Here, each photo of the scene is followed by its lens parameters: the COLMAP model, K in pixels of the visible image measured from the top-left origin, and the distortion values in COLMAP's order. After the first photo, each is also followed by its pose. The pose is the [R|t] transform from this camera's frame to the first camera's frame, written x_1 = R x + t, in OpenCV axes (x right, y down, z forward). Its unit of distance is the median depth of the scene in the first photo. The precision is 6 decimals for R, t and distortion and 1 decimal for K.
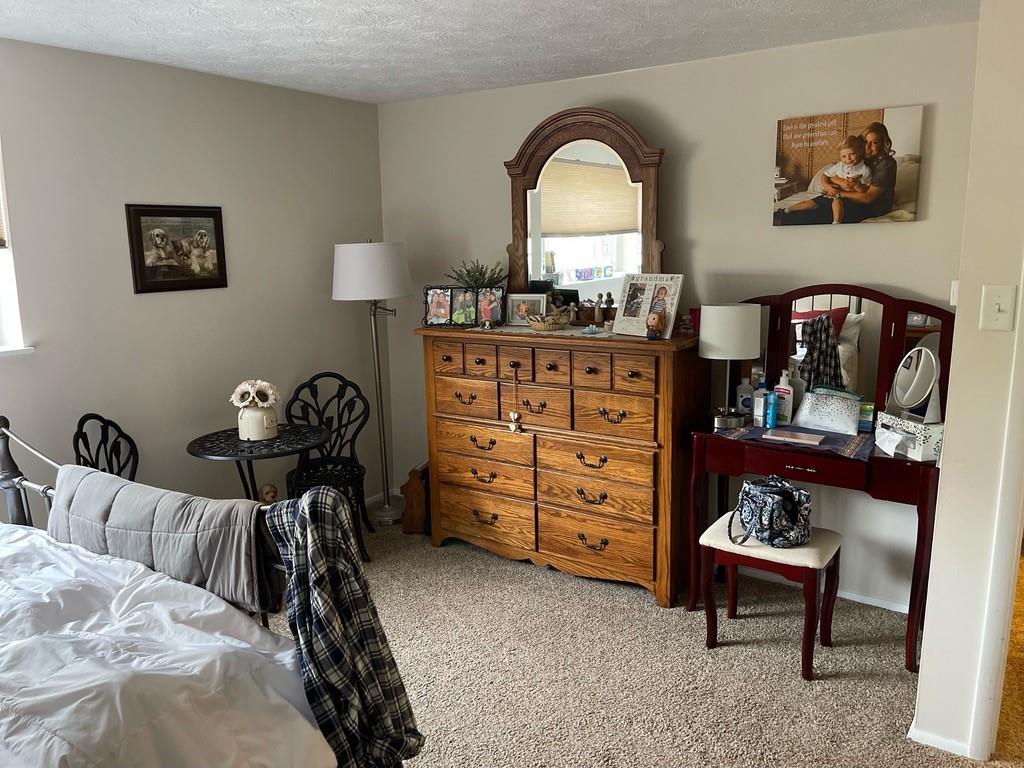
lens RADIAL K [[778.7, 0, 520.3], [0, 778.7, 408.4], [0, 0, 1]] dist [0.072887, -0.106242]
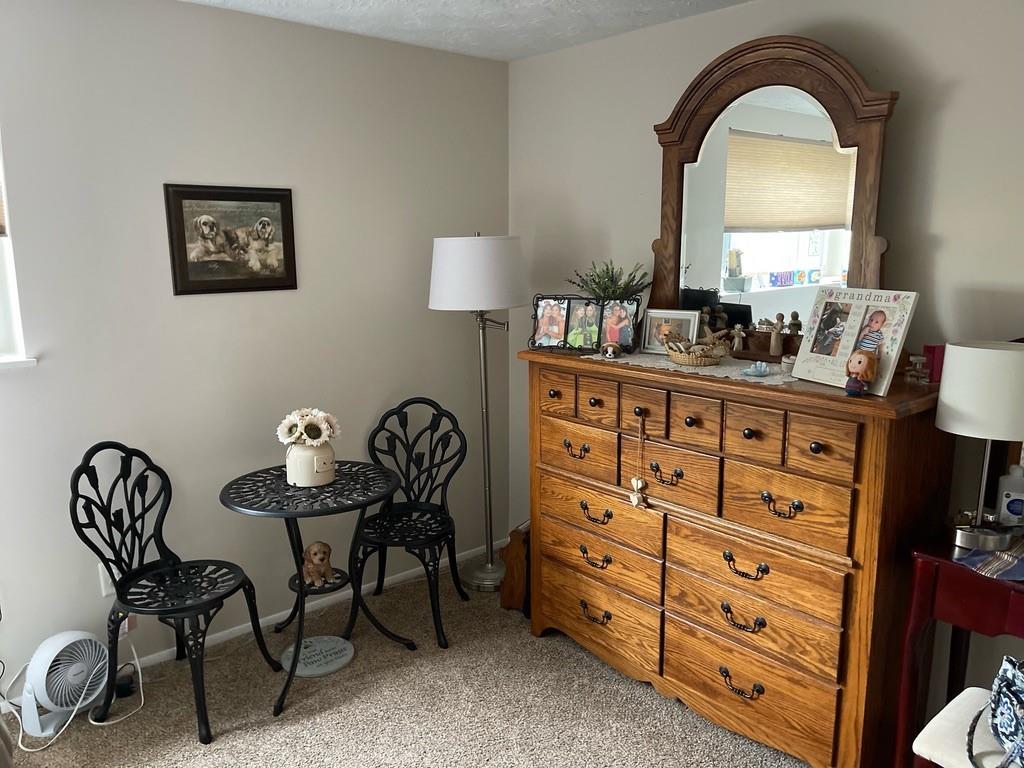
lens RADIAL K [[778.7, 0, 520.3], [0, 778.7, 408.4], [0, 0, 1]] dist [0.072887, -0.106242]
pose [[0.966324, 0.067270, -0.248382, 0.060153], [-0.066201, 0.997726, 0.012664, -0.060182], [0.248669, 0.004205, 0.968579, 0.290416]]
